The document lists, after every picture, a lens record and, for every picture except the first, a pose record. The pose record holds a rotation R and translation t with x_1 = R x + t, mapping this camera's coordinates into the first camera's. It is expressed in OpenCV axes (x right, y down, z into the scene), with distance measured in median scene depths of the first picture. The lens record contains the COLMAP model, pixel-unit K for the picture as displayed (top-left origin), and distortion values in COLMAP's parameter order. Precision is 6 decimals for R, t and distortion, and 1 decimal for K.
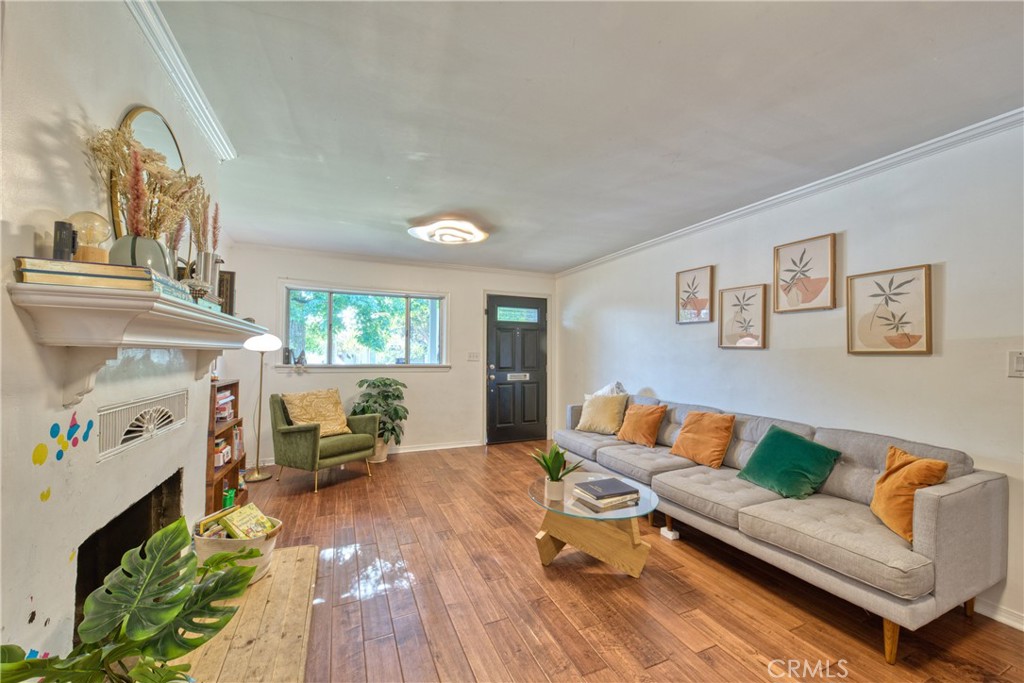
lens RADIAL K [[393.1, 0, 511.6], [0, 393.1, 345.5], [0, 0, 1]] dist [-0.011666, -0.000925]
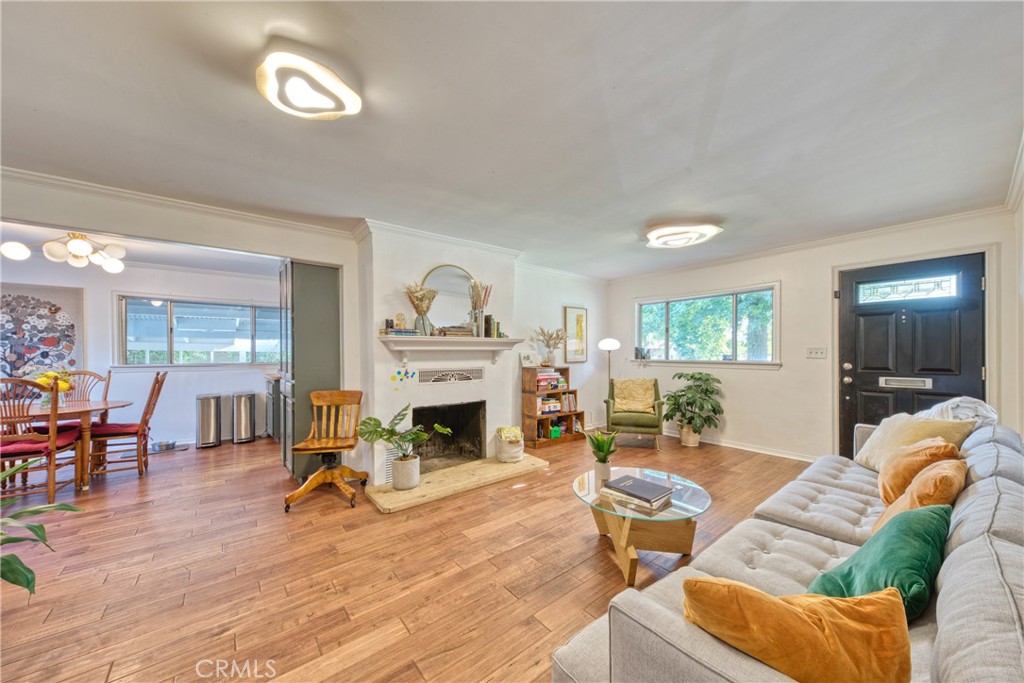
lens RADIAL K [[355.0, 0, 515.7], [0, 355.0, 350.0], [0, 0, 1]] dist [0.002950, -0.000174]
pose [[0.264784, -0.013095, -0.964219, 0.904143], [0.028211, 0.999585, -0.005828, 0.018042], [0.963895, -0.025659, 0.265043, 0.433534]]
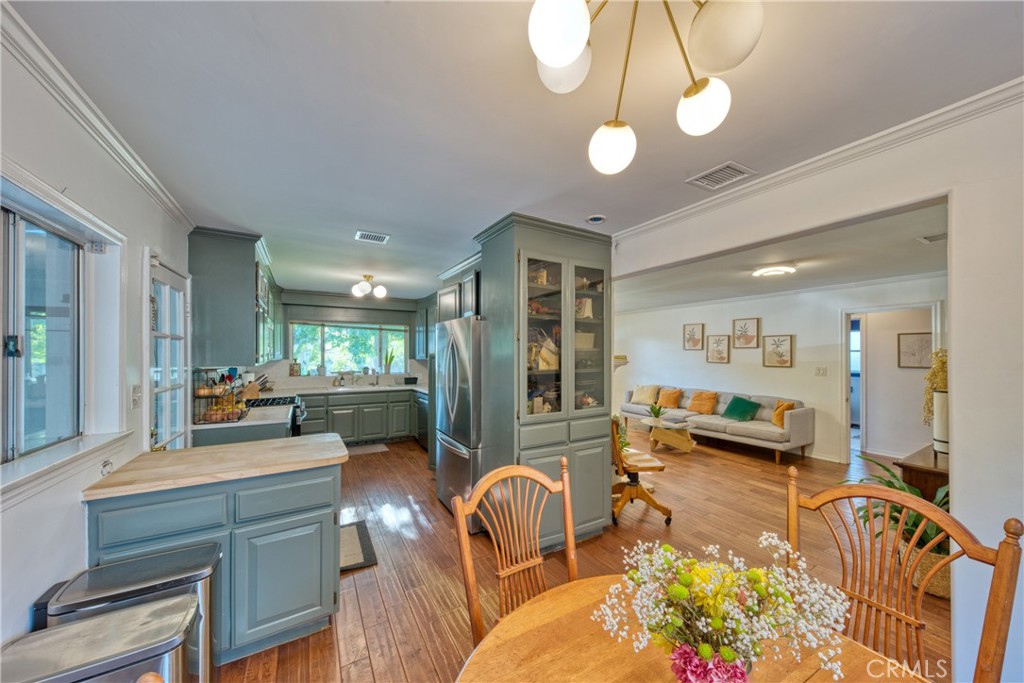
lens RADIAL K [[355.0, 0, 511.1], [0, 355.0, 351.4], [0, 0, 1]] dist [0.002950, -0.000174]
pose [[0.993678, -0.008024, 0.111977, -0.947851], [0.006311, 0.999858, 0.015646, -0.113344], [-0.112087, -0.014841, 0.993588, -1.031558]]
